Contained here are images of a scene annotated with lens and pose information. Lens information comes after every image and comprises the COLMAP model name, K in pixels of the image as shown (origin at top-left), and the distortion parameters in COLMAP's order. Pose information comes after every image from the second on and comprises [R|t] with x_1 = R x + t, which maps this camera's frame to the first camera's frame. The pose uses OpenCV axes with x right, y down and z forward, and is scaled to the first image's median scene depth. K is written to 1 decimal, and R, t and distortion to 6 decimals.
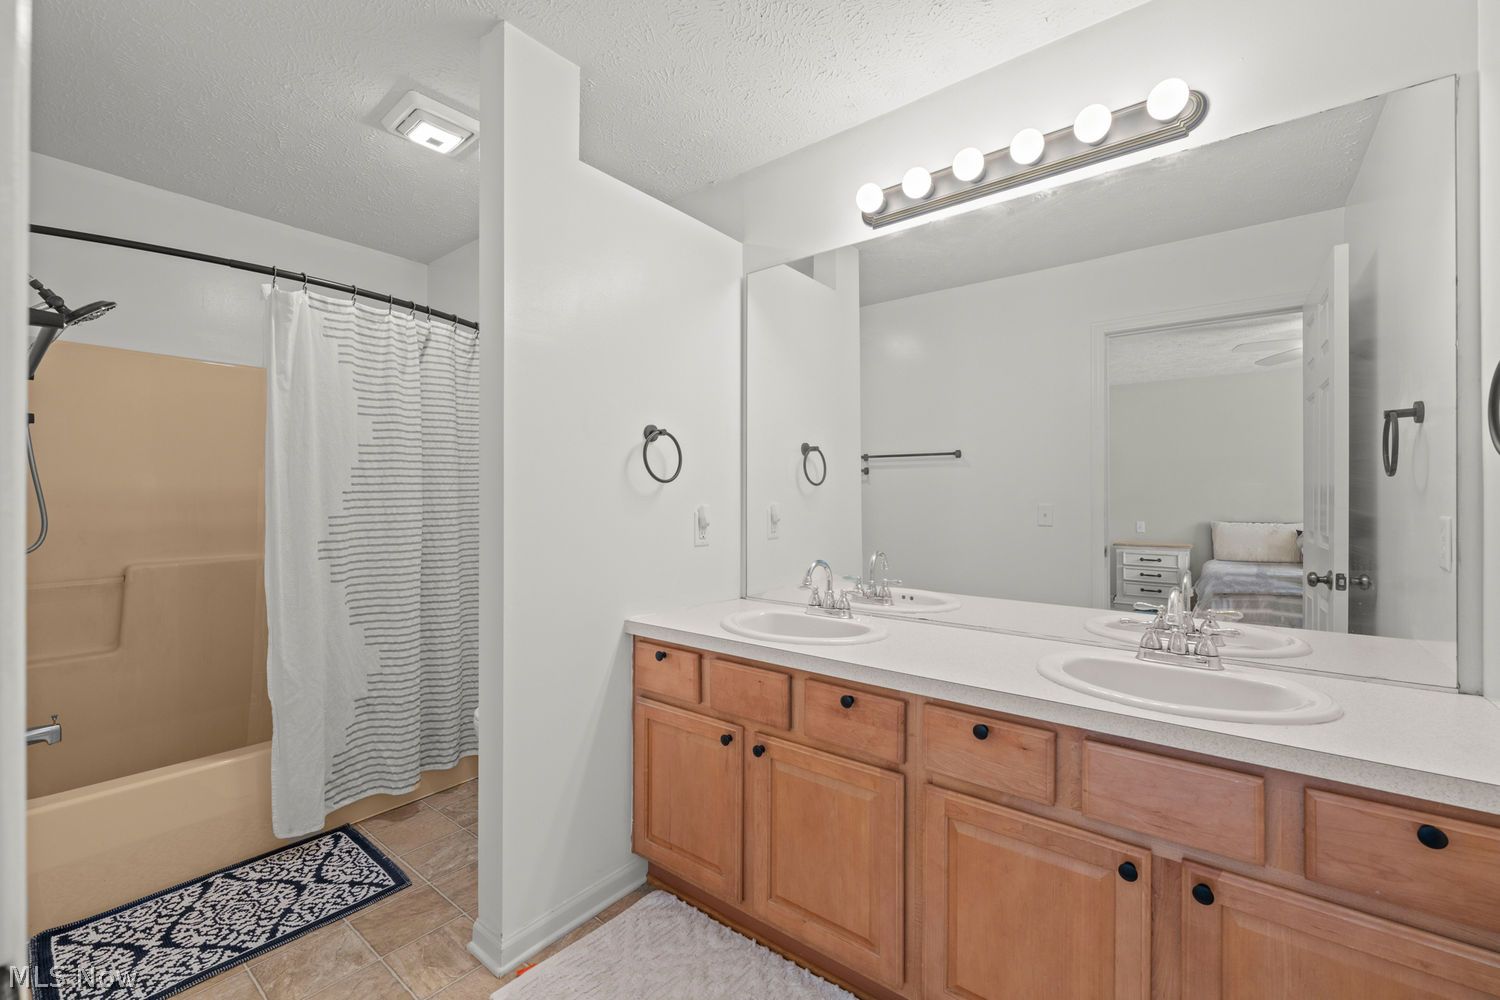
lens RADIAL K [[619.5, 0, 752.0], [0, 619.5, 501.3], [0, 0, 1]] dist [0.001086, 0.000152]
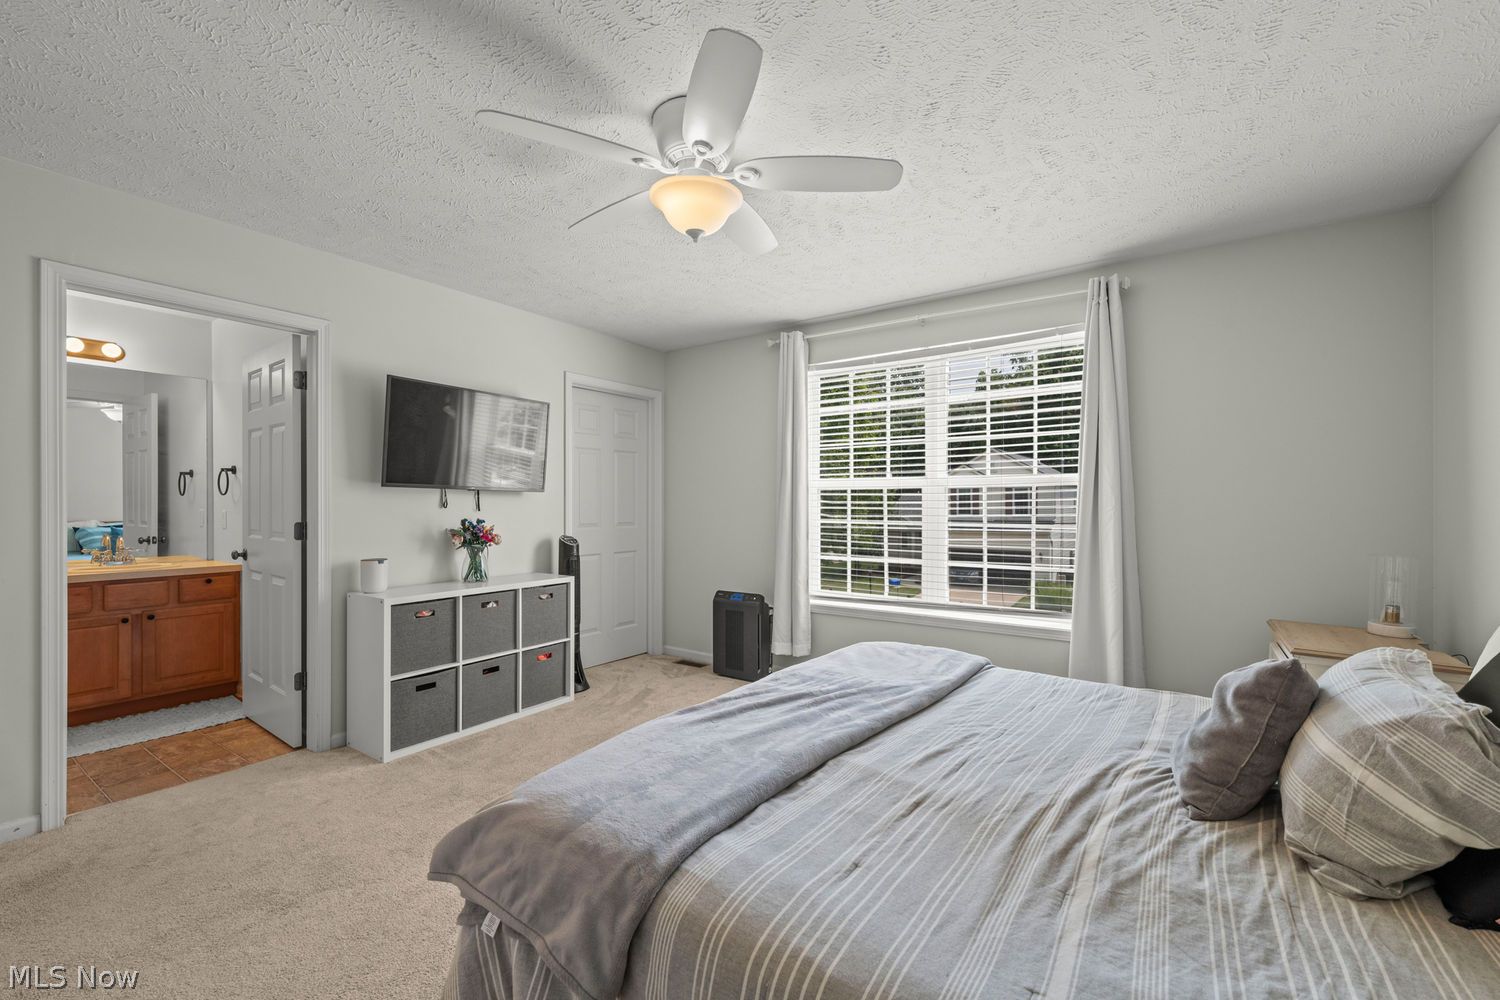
lens RADIAL K [[619.5, 0, 752.0], [0, 619.5, 507.0], [0, 0, 1]] dist [0.001086, 0.000152]
pose [[-0.052588, 0.002254, 0.998614, -1.425764], [-0.000205, 0.999997, -0.002268, 0.011922], [-0.998616, -0.000324, -0.052588, -1.063071]]
